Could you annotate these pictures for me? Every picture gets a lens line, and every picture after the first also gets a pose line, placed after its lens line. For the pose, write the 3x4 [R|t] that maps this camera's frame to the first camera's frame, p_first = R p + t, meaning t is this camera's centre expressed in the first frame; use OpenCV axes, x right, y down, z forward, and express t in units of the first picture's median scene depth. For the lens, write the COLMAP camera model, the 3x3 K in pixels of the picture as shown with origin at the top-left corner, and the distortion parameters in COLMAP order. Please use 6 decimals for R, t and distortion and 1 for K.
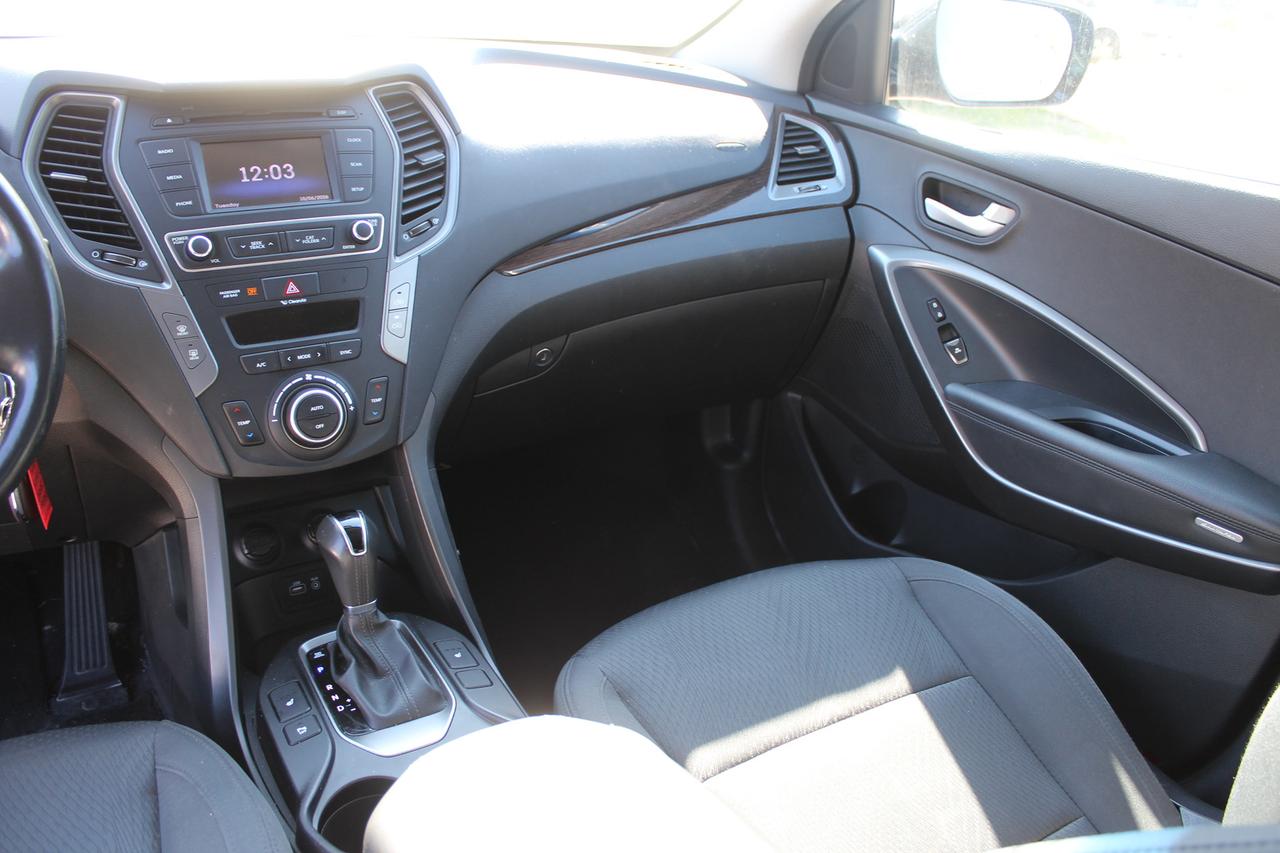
lens RADIAL K [[1064.4, 0, 644.6], [0, 1064.4, 404.1], [0, 0, 1]] dist [-0.175062, 0.172327]
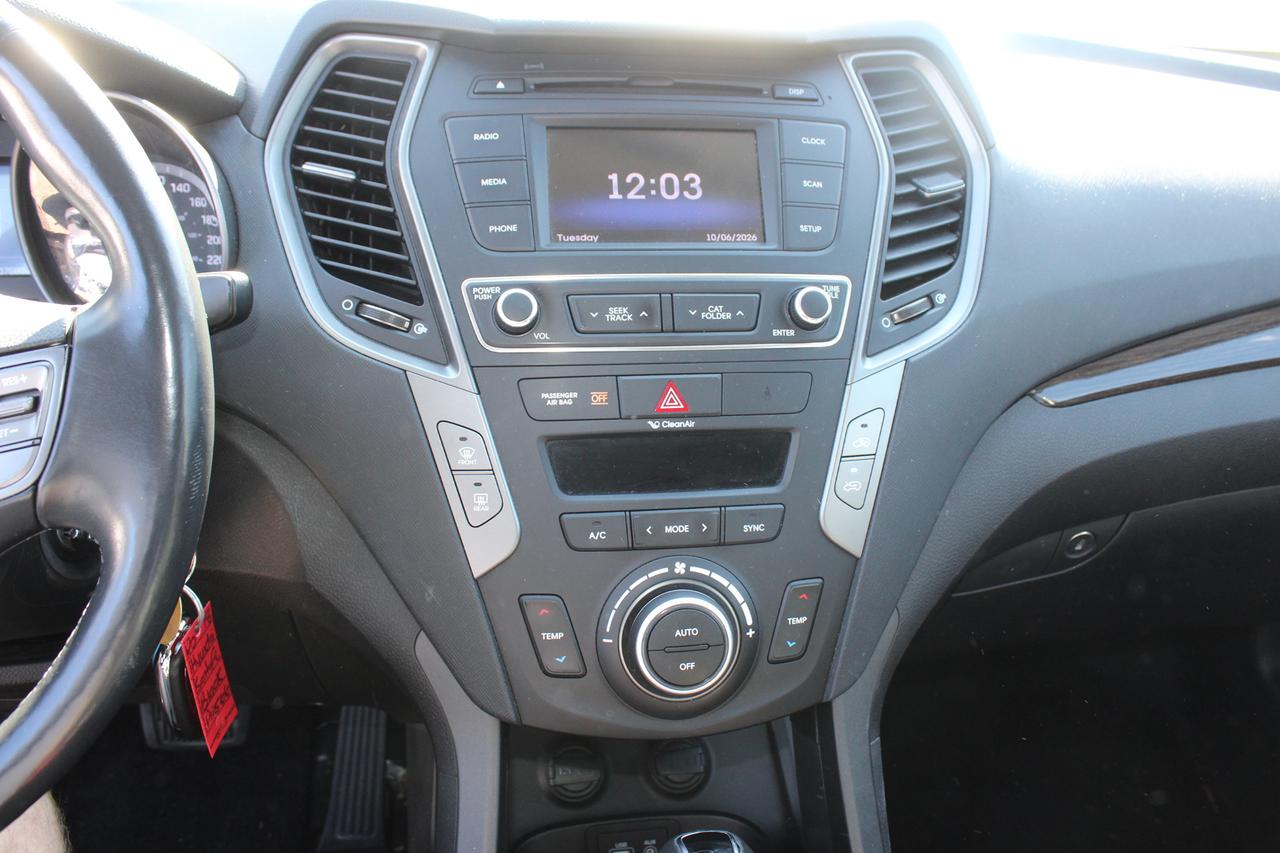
lens RADIAL K [[1064.4, 0, 644.6], [0, 1064.4, 404.1], [0, 0, 1]] dist [-0.175062, 0.172327]
pose [[0.925481, 0.118458, -0.359795, -0.148560], [-0.136380, 0.990347, -0.024744, -0.090896], [0.353391, 0.071969, 0.932703, 0.469774]]
